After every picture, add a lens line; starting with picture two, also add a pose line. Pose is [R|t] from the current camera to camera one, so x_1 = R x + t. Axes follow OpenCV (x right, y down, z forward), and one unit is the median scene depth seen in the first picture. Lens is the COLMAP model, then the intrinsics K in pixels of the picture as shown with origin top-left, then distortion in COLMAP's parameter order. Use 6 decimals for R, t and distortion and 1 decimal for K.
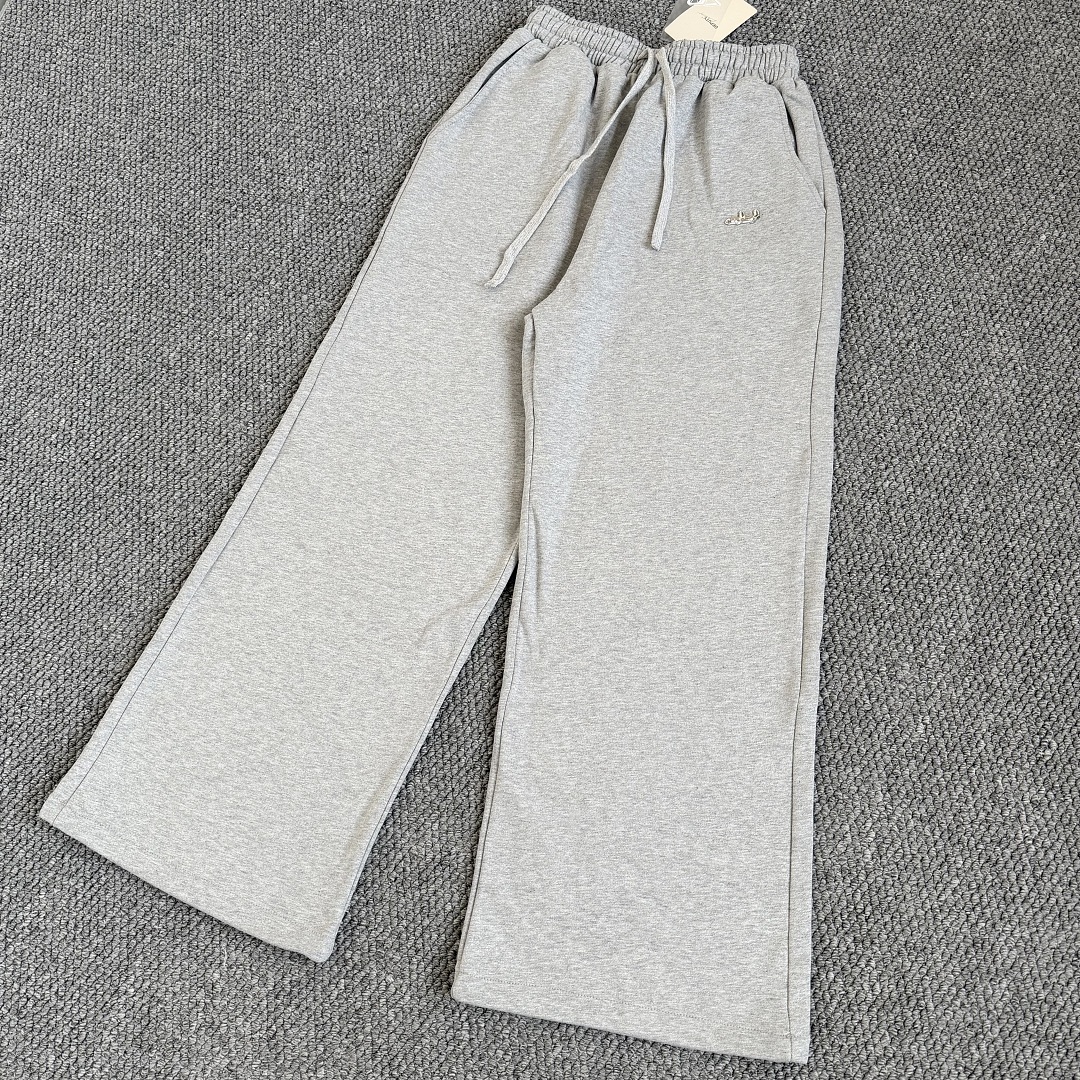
lens RADIAL K [[970.4, 0, 540.0], [0, 970.4, 540.0], [0, 0, 1]] dist [0.040149, -0.053982]
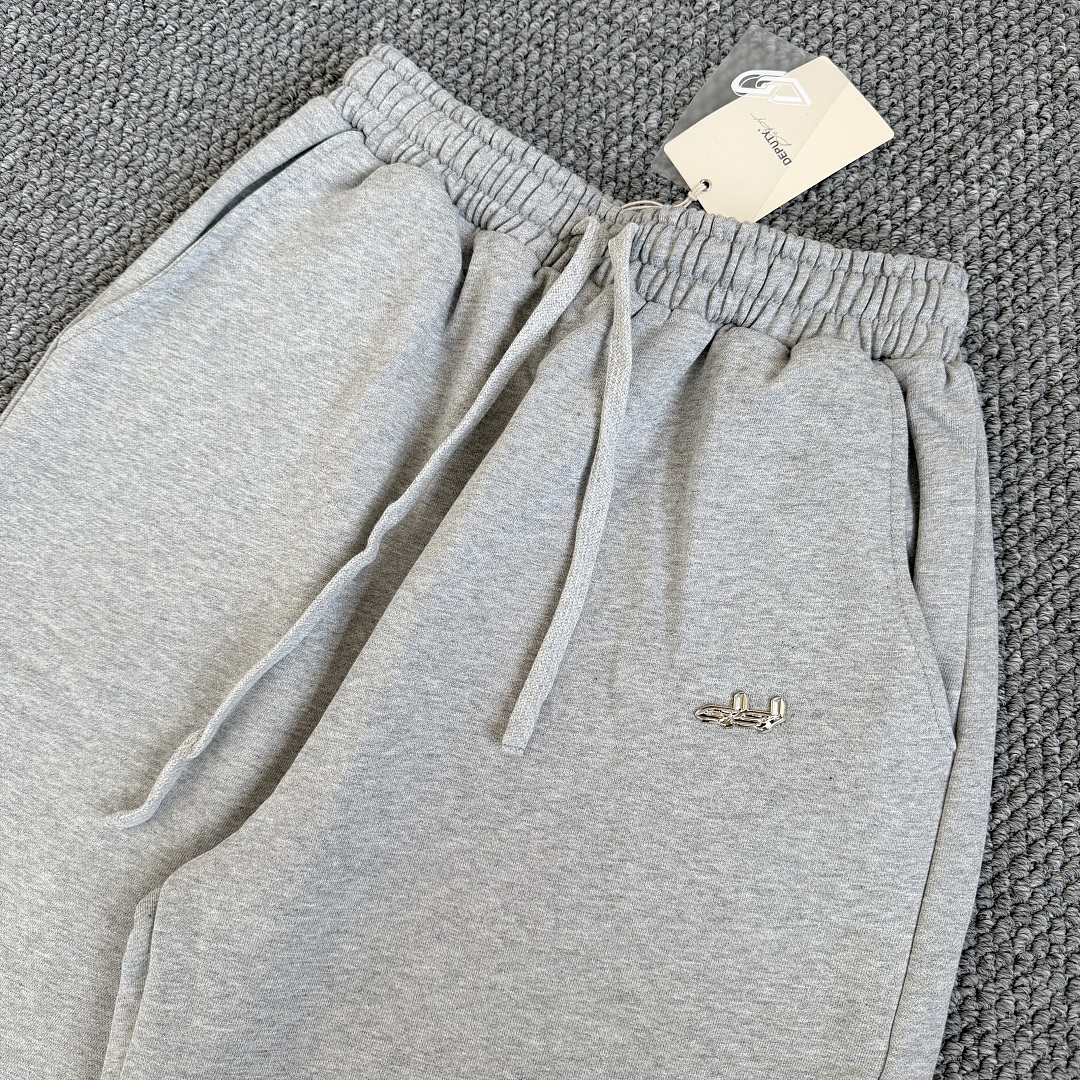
lens RADIAL K [[1012.0, 0, 540.0], [0, 1012.0, 540.0], [0, 0, 1]] dist [-0.011397, -0.004229]
pose [[0.984715, 0.168180, -0.045307, 0.126373], [-0.161883, 0.979699, 0.118250, -0.410805], [0.064274, -0.109108, 0.991950, 0.563811]]
